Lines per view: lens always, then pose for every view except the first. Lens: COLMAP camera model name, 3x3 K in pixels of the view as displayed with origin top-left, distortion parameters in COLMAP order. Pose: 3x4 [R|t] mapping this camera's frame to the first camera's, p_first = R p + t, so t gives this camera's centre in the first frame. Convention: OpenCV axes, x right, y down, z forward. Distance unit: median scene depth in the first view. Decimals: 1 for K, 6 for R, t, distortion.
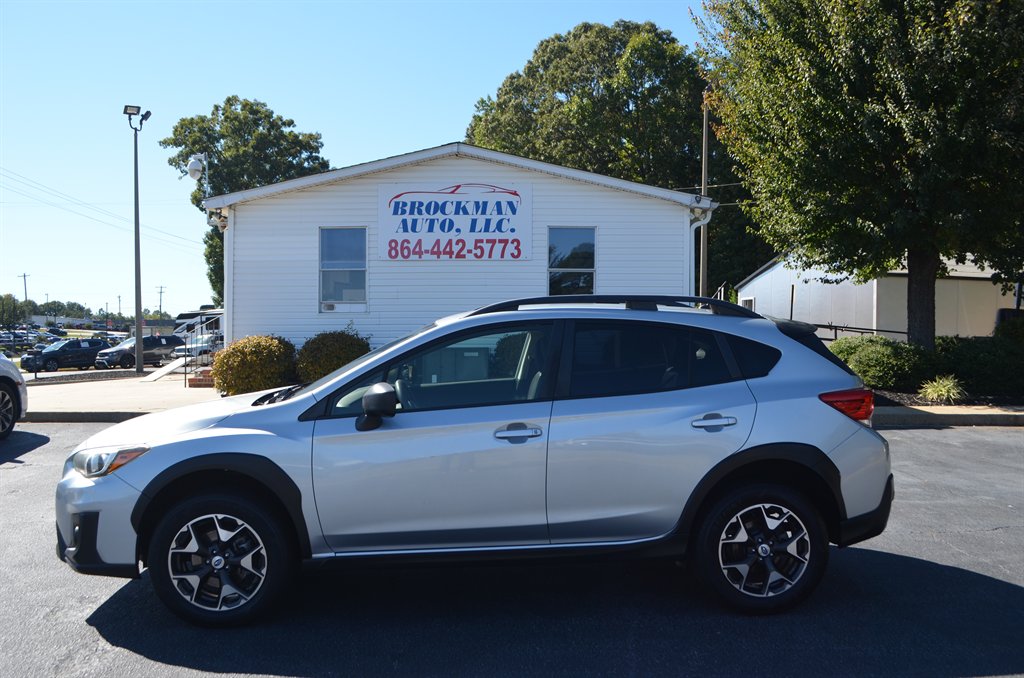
lens RADIAL K [[912.1, 0, 512.0], [0, 912.1, 339.0], [0, 0, 1]] dist [-0.071881, 0.005131]
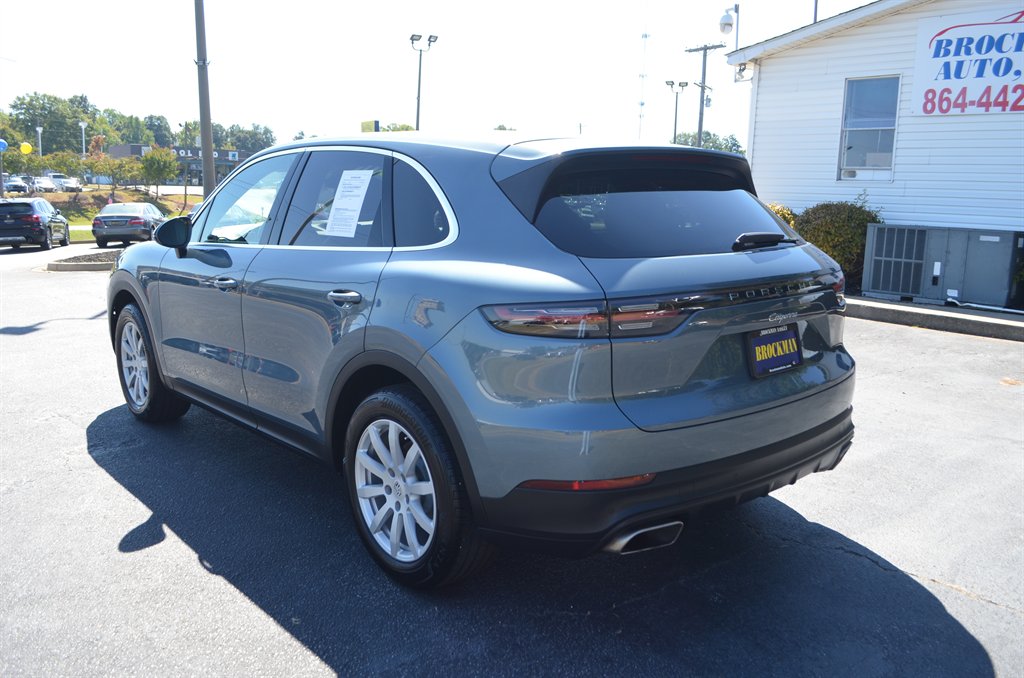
lens RADIAL K [[856.2, 0, 512.0], [0, 856.2, 339.0], [0, 0, 1]] dist [-0.081121, 0.009994]
pose [[0.672335, 0.144006, -0.726105, 0.180016], [-0.032000, 0.985632, 0.165847, -0.003190], [0.739555, -0.088270, 0.667283, 0.219427]]
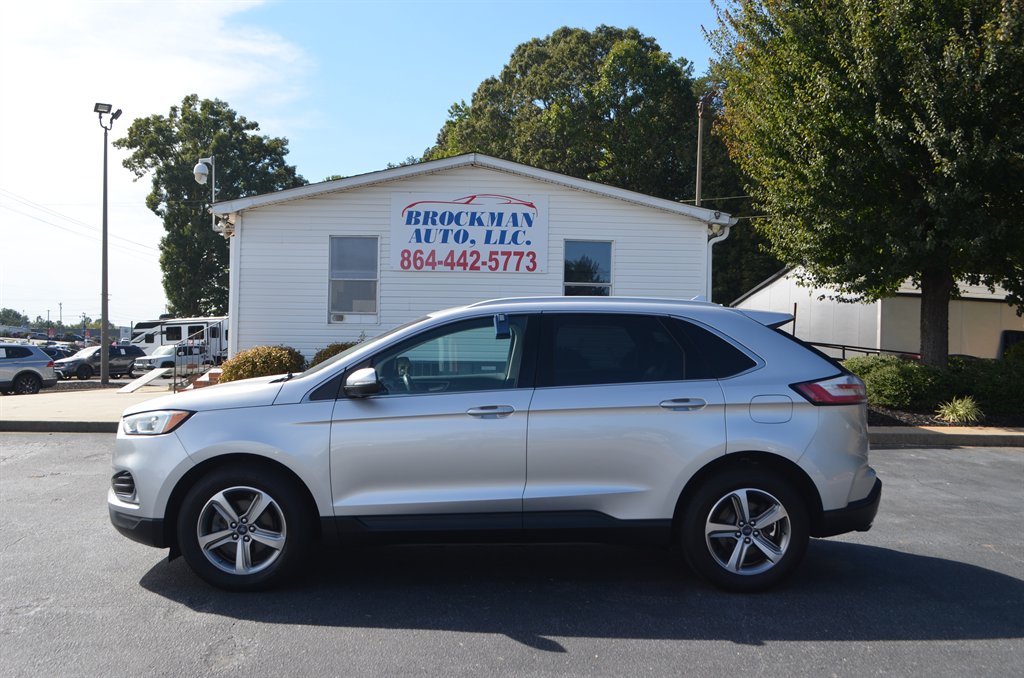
lens RADIAL K [[957.5, 0, 507.9], [0, 957.5, 344.1], [0, 0, 1]] dist [-0.065225, -0.003754]
pose [[0.999330, 0.015642, 0.033074, -0.052441], [-0.015238, 0.999807, -0.012418, 0.002967], [-0.033262, 0.011905, 0.999376, -0.027308]]
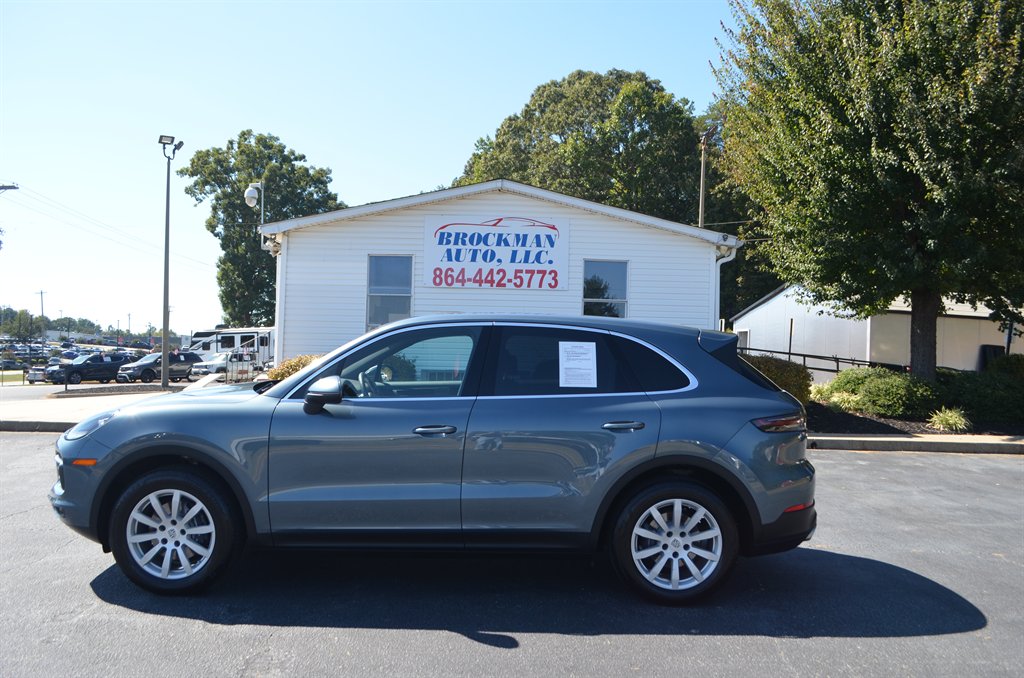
lens RADIAL K [[856.2, 0, 512.0], [0, 856.2, 339.0], [0, 0, 1]] dist [-0.081121, 0.009994]
pose [[0.999596, 0.022985, 0.016693, -0.057657], [-0.022500, 0.999336, -0.028662, 0.000386], [-0.017341, 0.028275, 0.999450, 0.003503]]
